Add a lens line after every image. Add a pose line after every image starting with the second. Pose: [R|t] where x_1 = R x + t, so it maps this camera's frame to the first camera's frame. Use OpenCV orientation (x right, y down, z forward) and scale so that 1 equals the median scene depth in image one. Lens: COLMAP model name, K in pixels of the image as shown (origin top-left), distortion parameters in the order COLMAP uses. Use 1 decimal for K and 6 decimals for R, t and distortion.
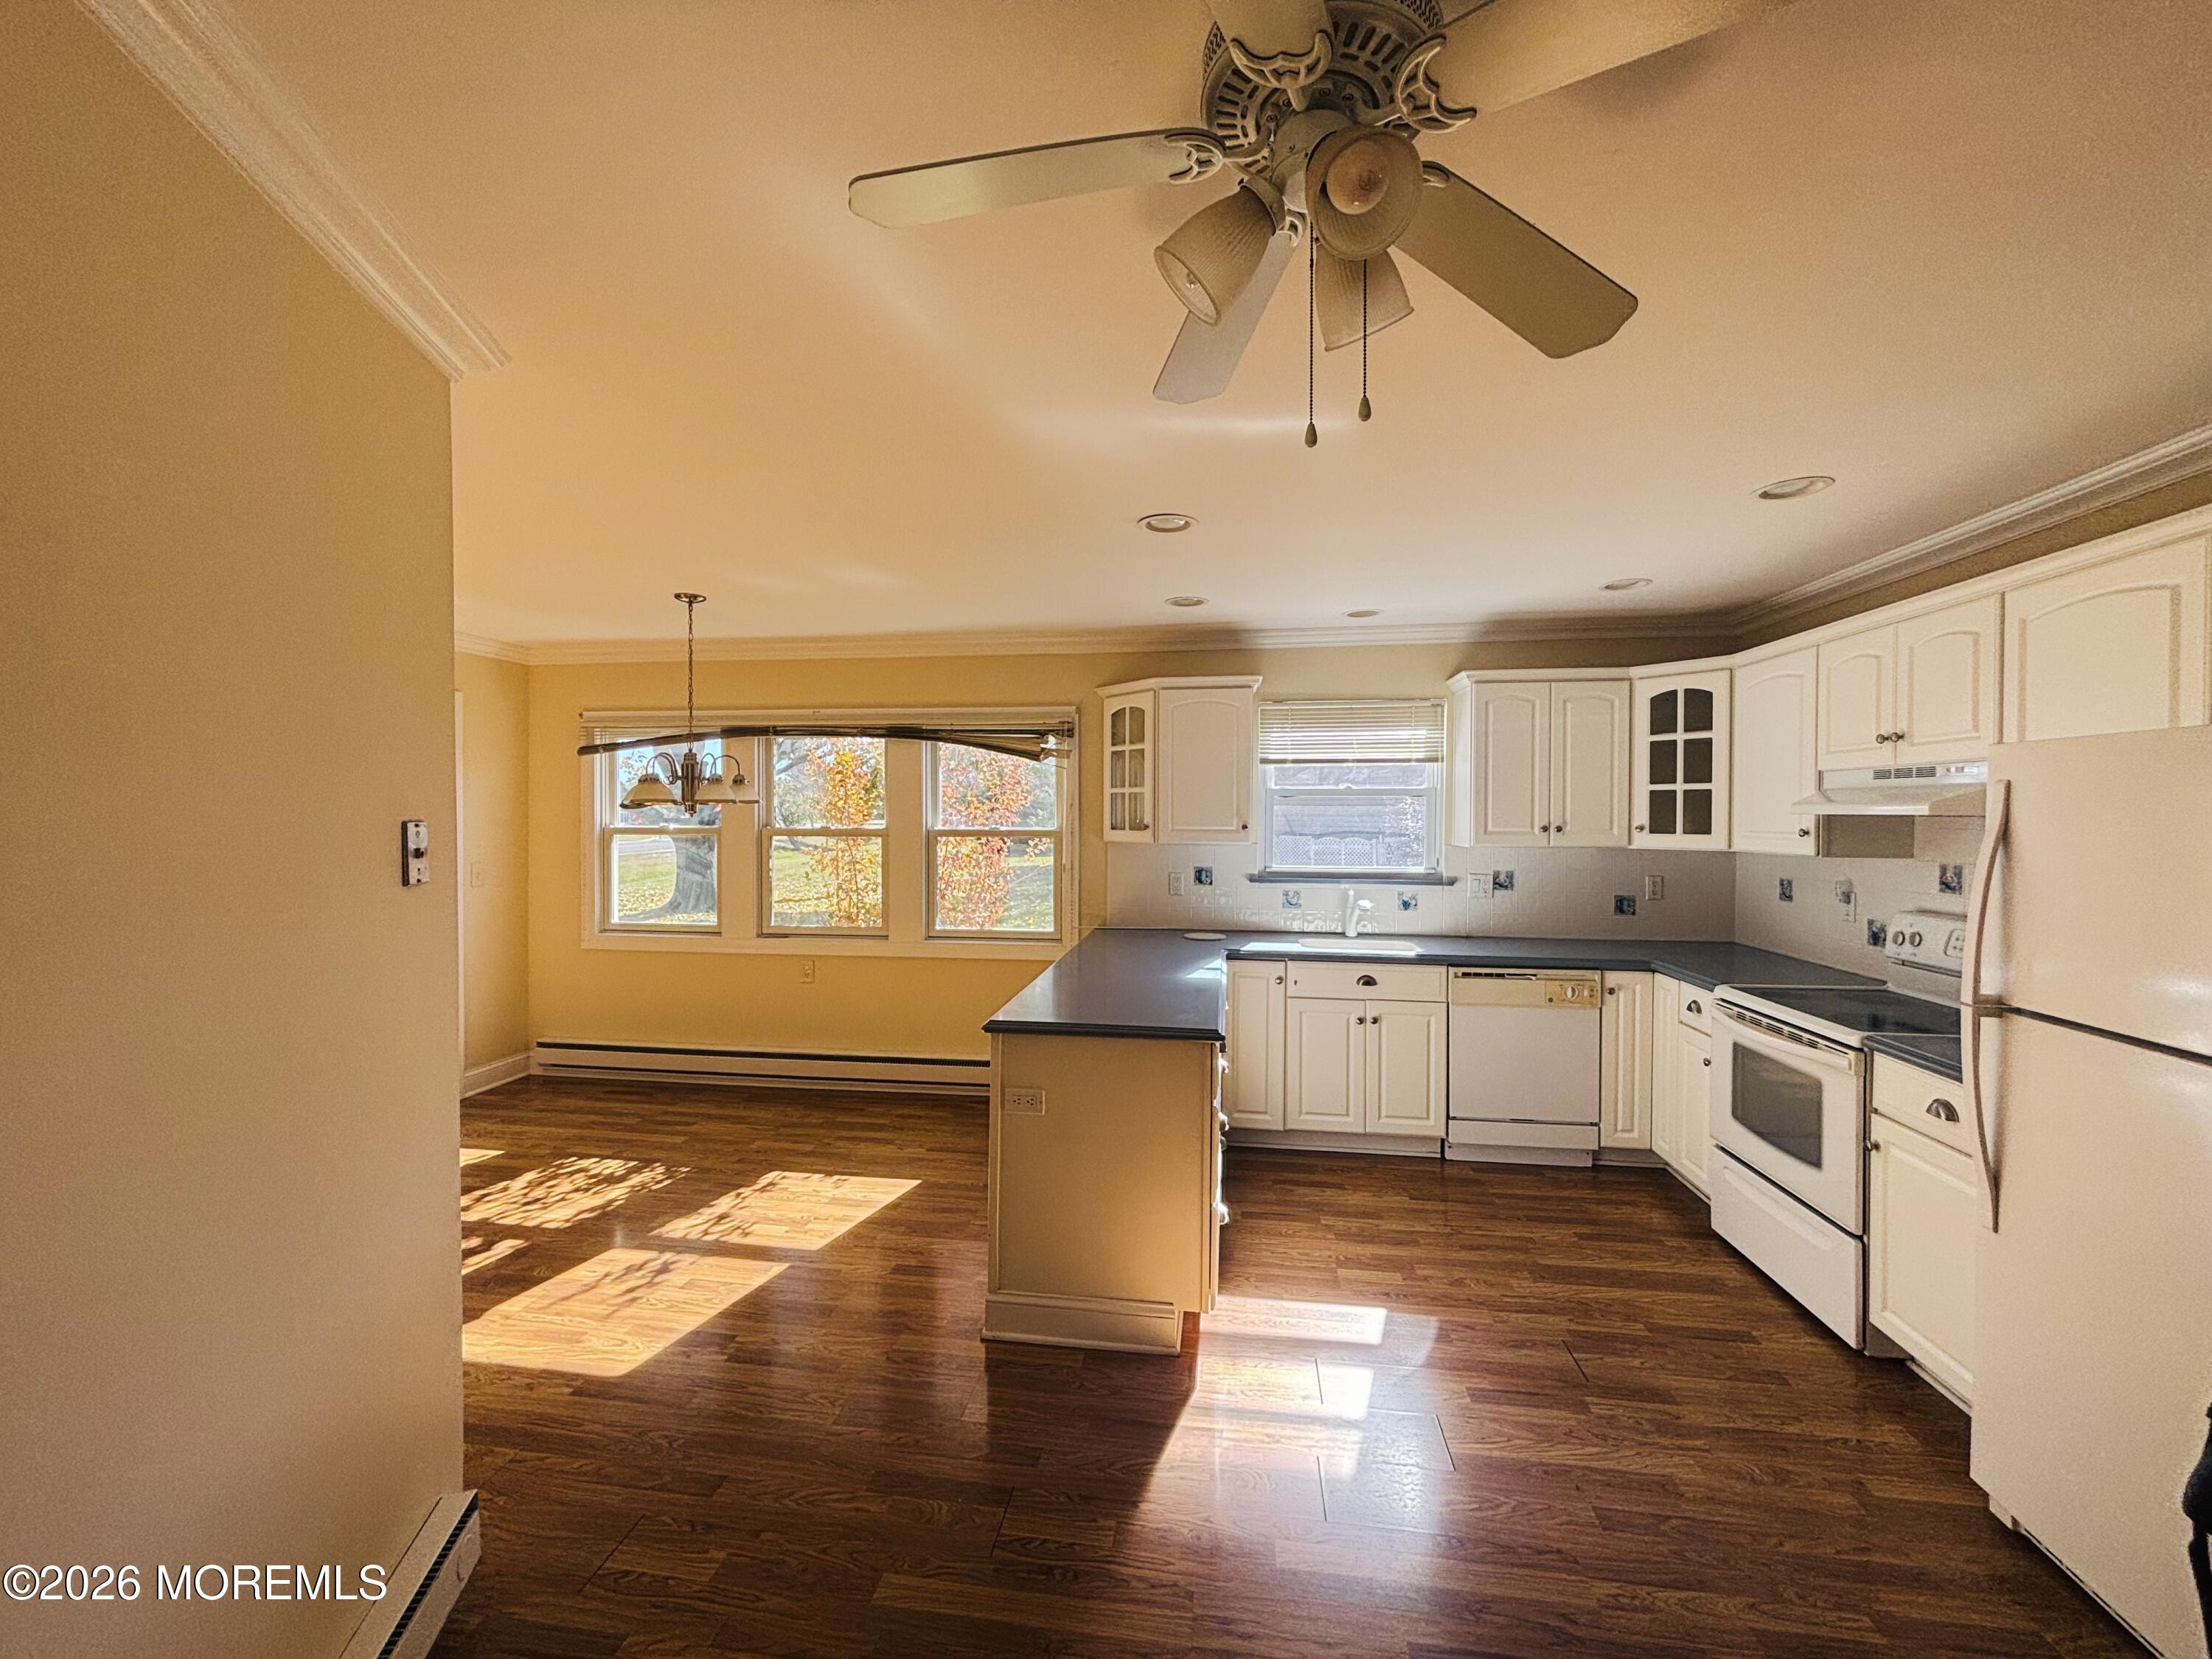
lens RADIAL K [[895.4, 0, 1106.0], [0, 895.4, 829.5], [0, 0, 1]] dist [0.004418, -0.000301]
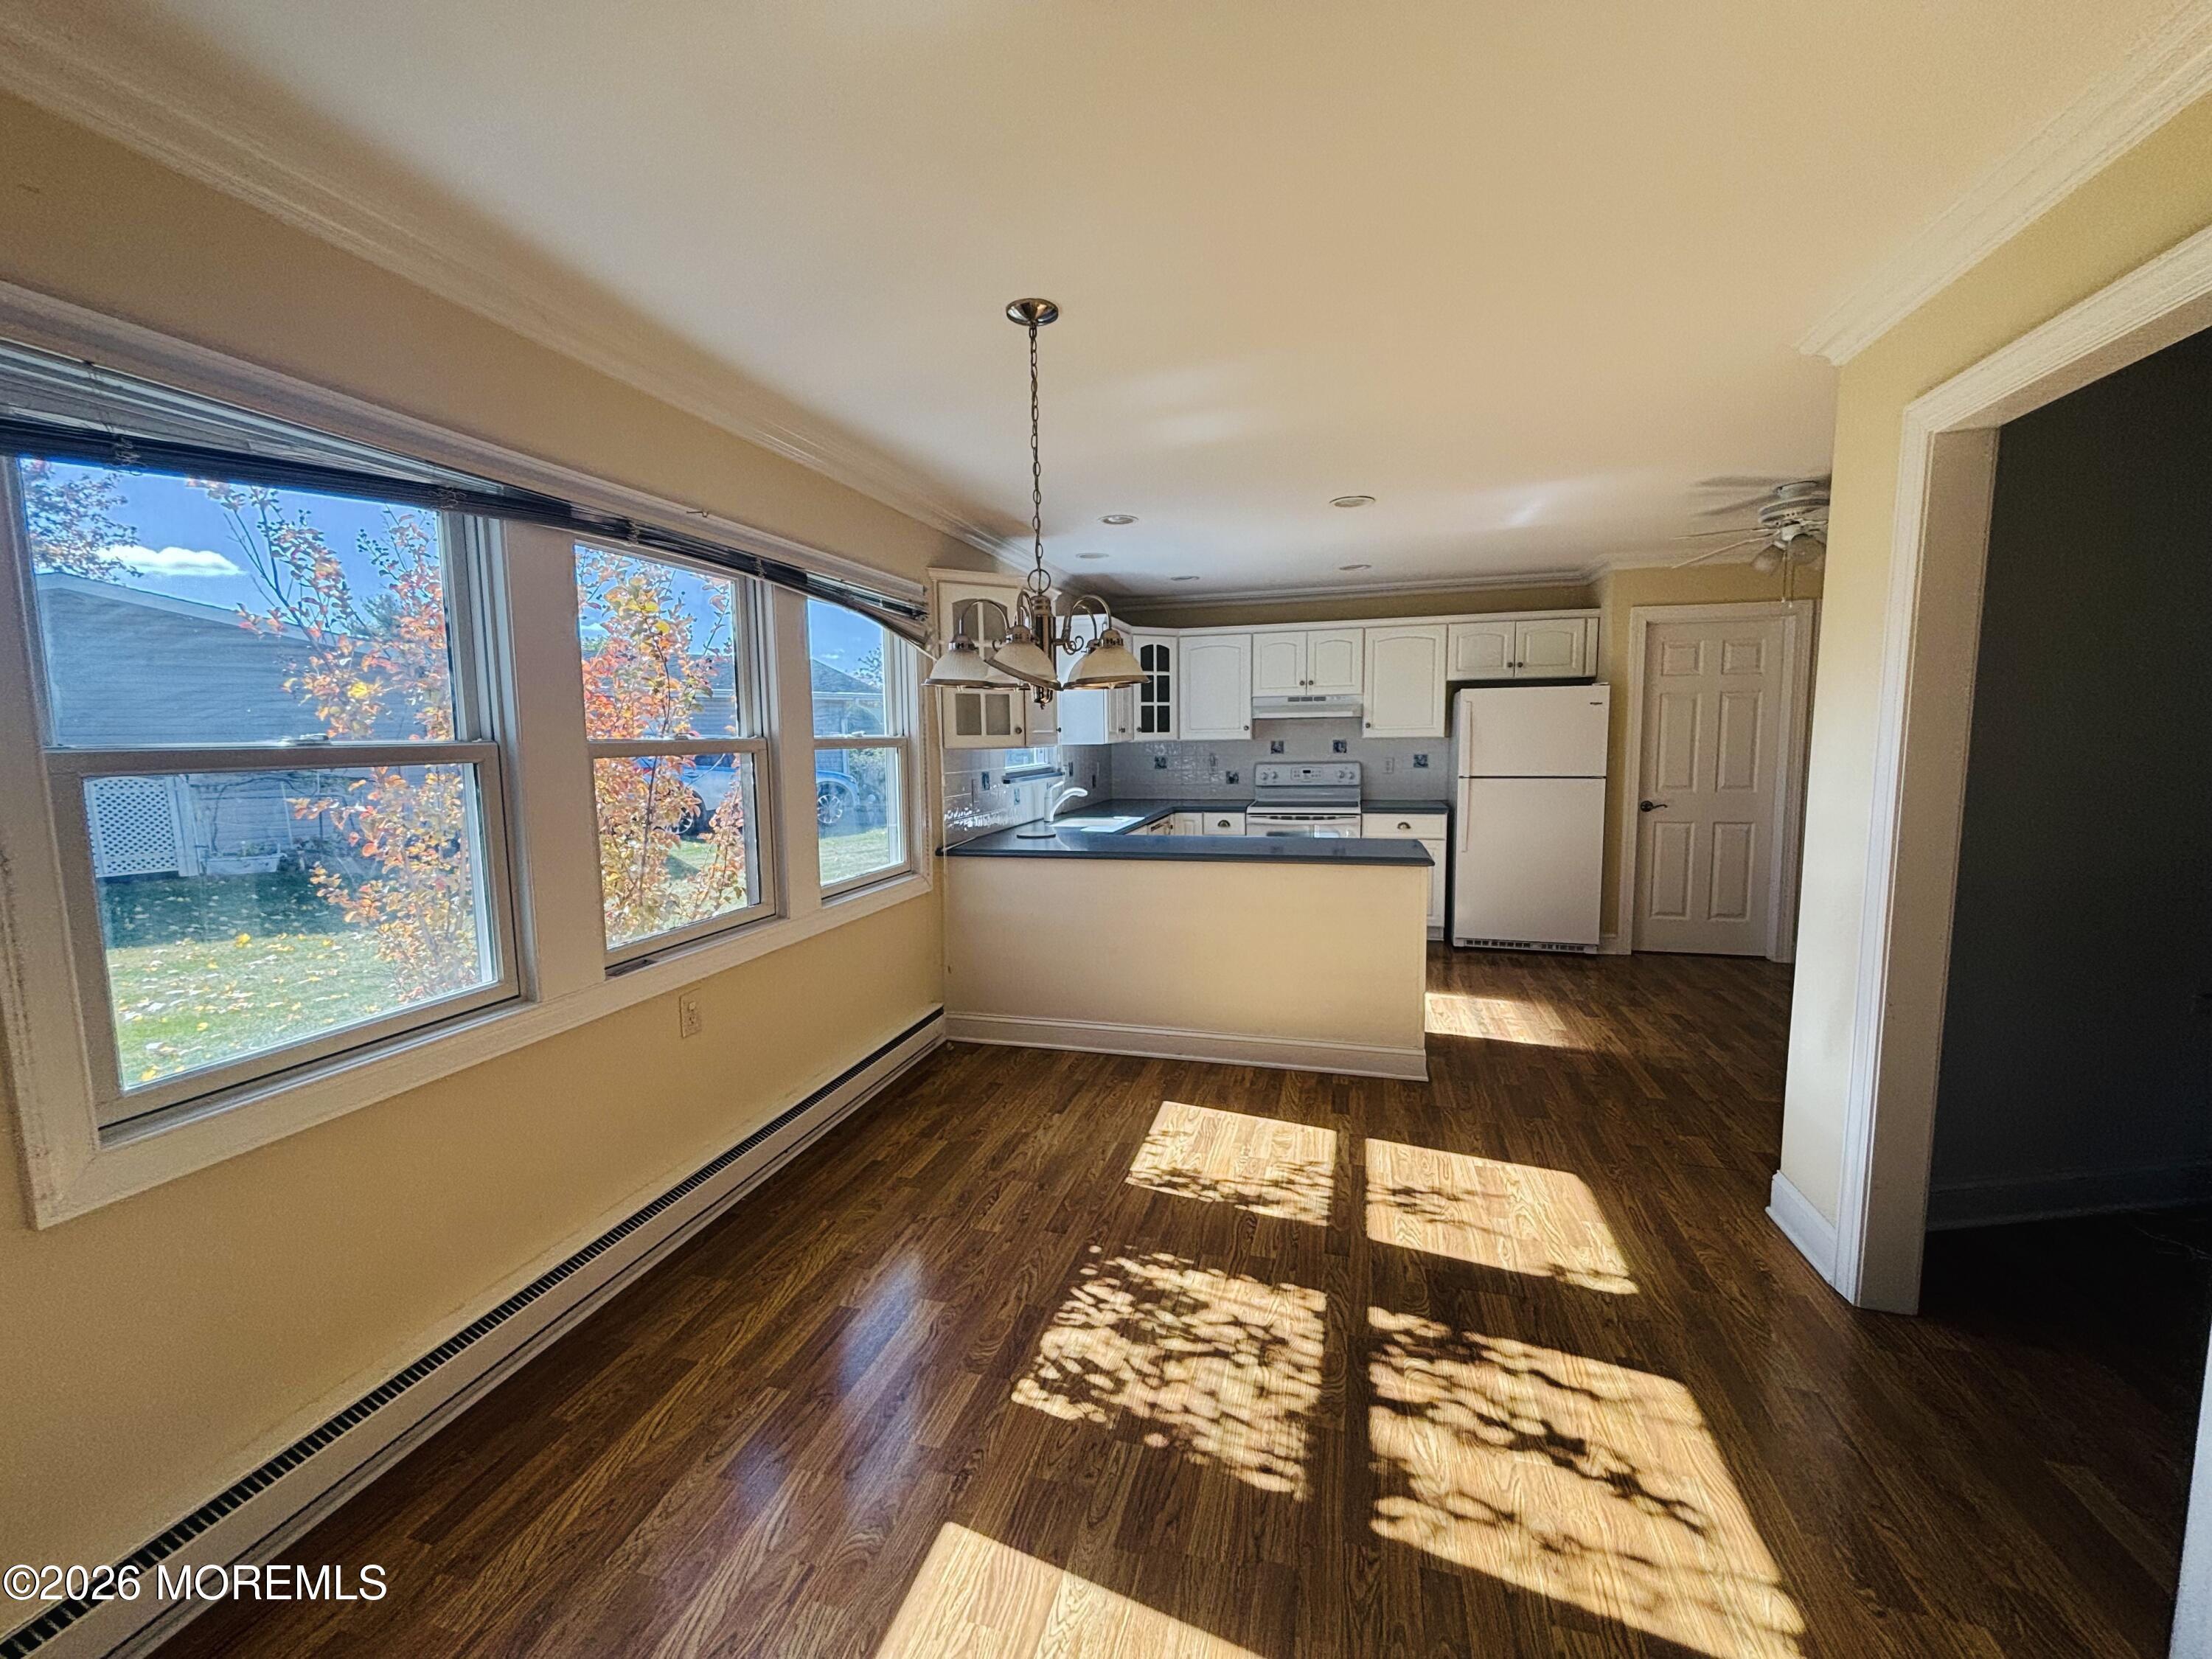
lens RADIAL K [[887.7, 0, 1105.1], [0, 887.7, 830.6], [0, 0, 1]] dist [0.017817, -0.008473]
pose [[0.129205, -0.112461, 0.985220, -1.046434], [0.034180, 0.993463, 0.108920, 0.004034], [-0.991029, 0.019601, 0.132204, 0.890075]]
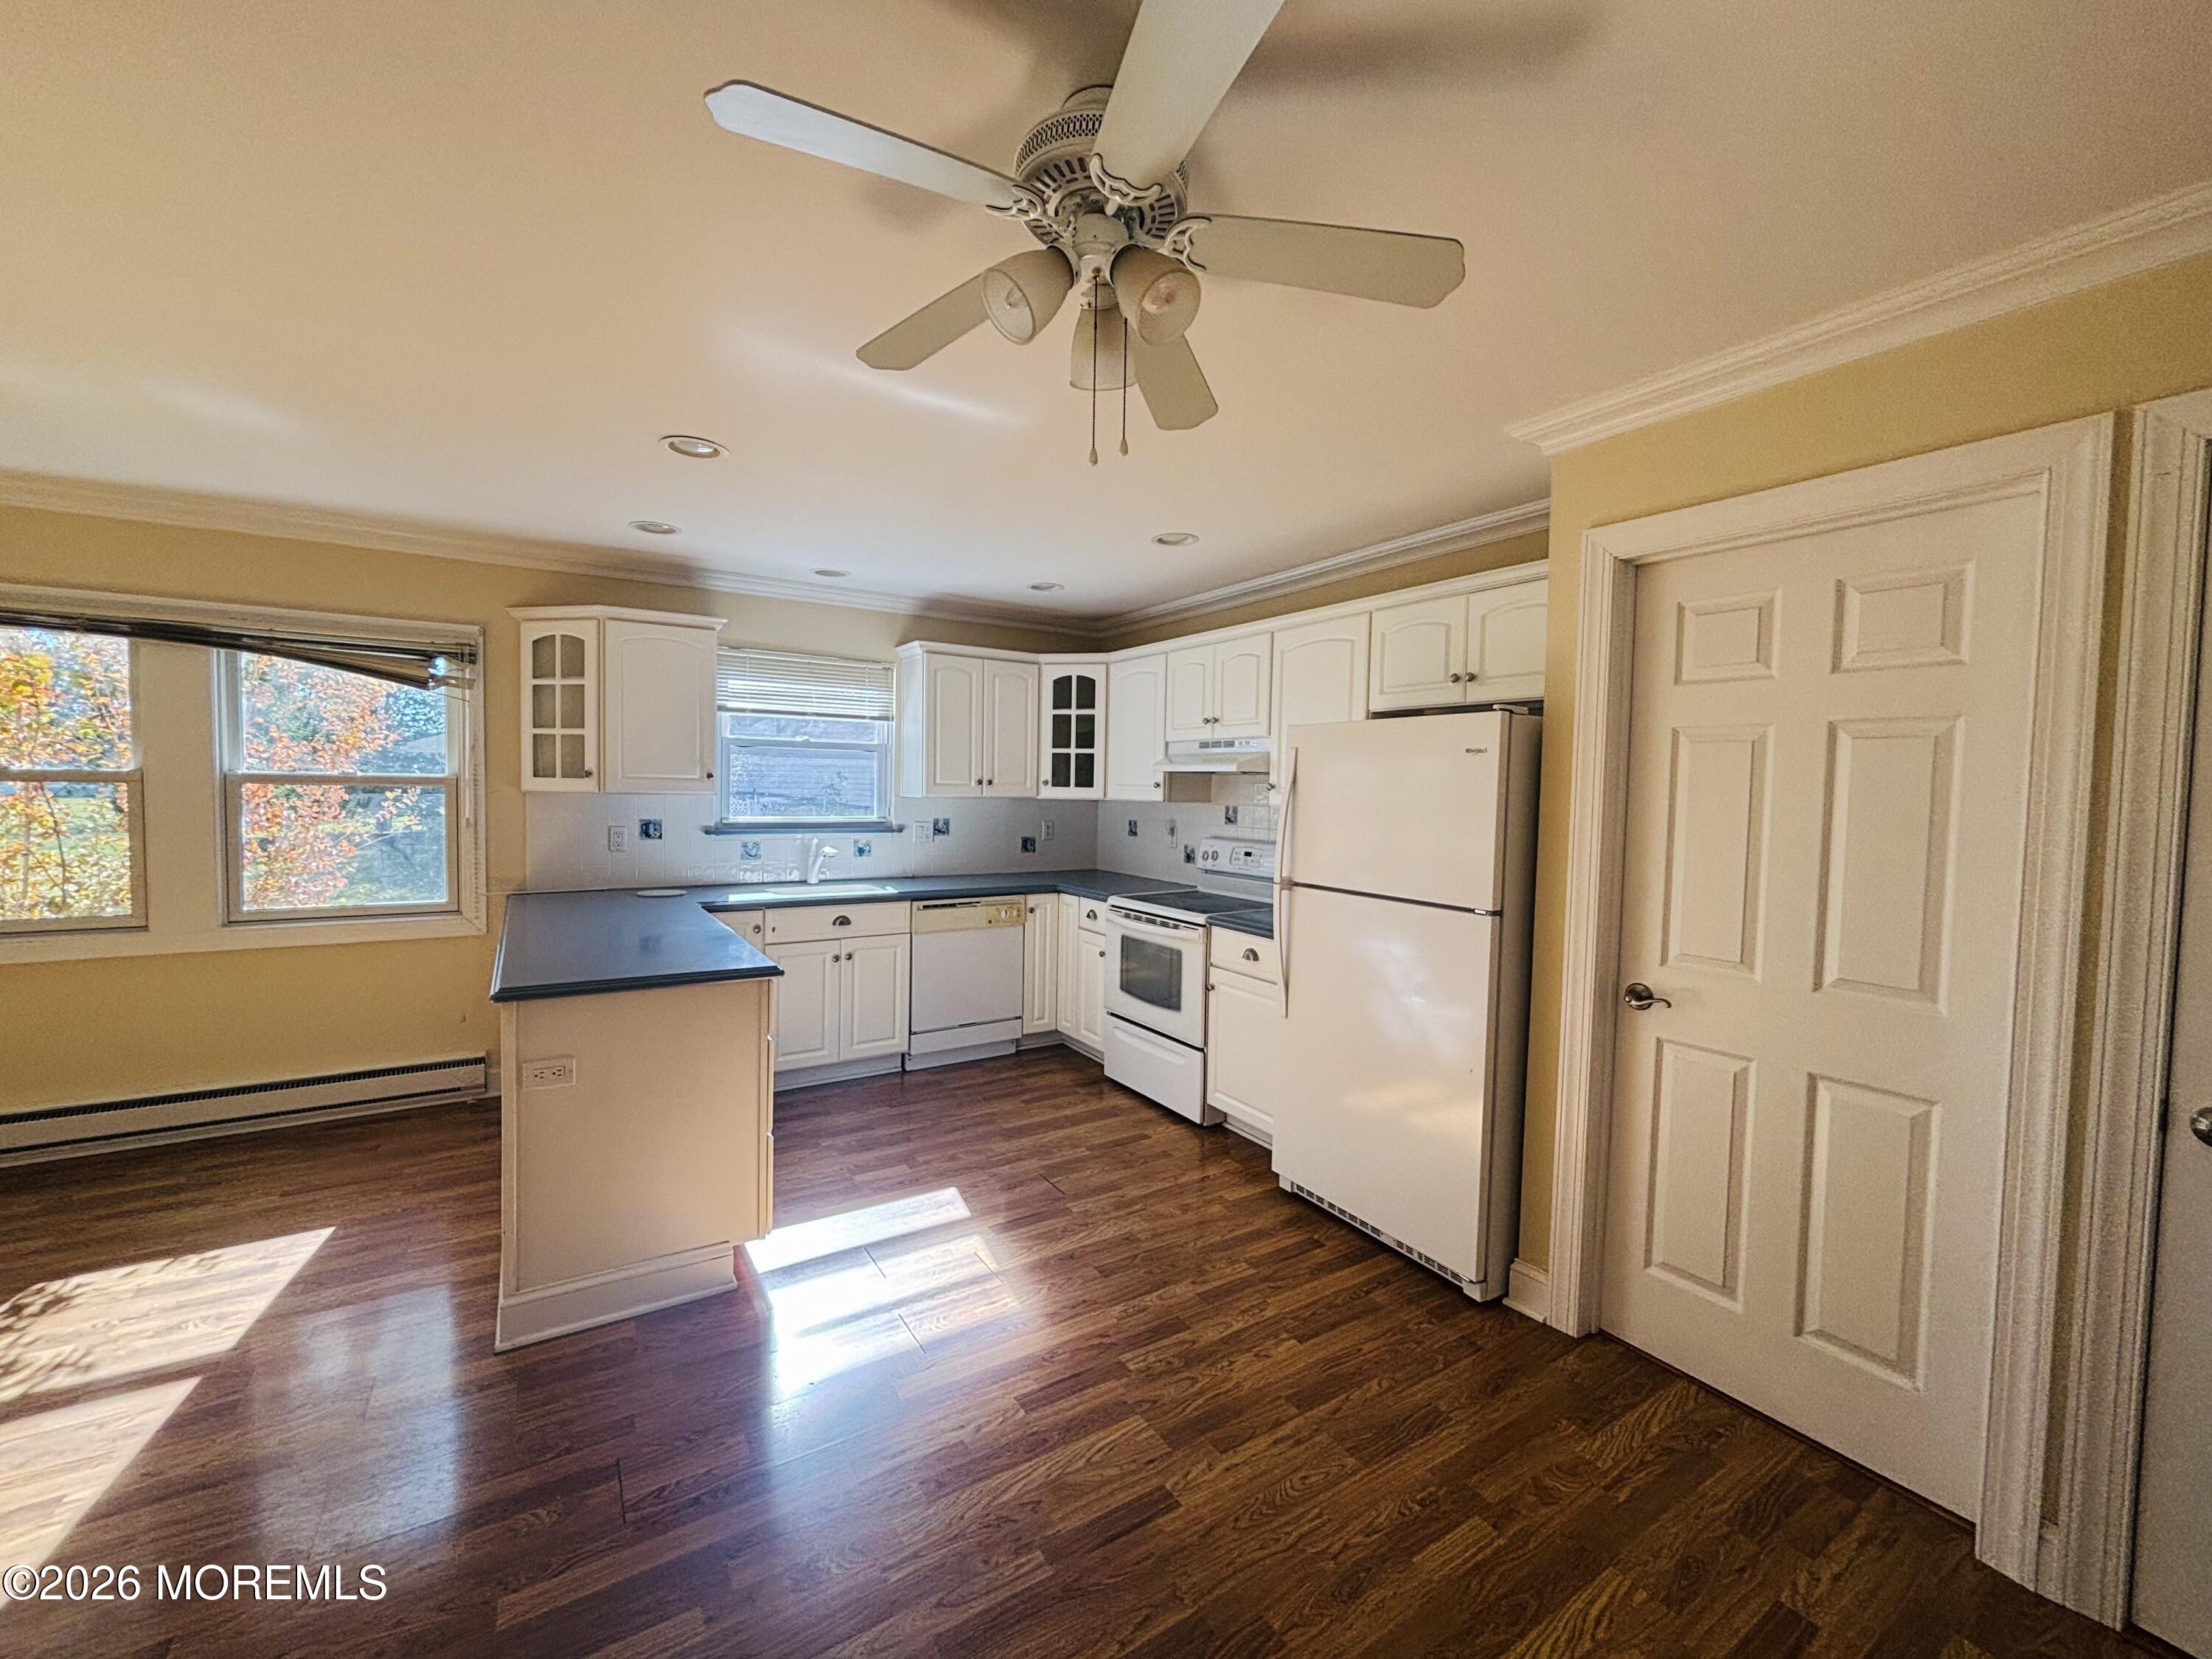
lens RADIAL K [[887.7, 0, 1105.1], [0, 887.7, 830.6], [0, 0, 1]] dist [0.017817, -0.008473]
pose [[0.758990, -0.020682, 0.650774, -0.167342], [-0.005976, 0.999232, 0.038725, 0.018571], [-0.651075, -0.033281, 0.758284, -0.010276]]
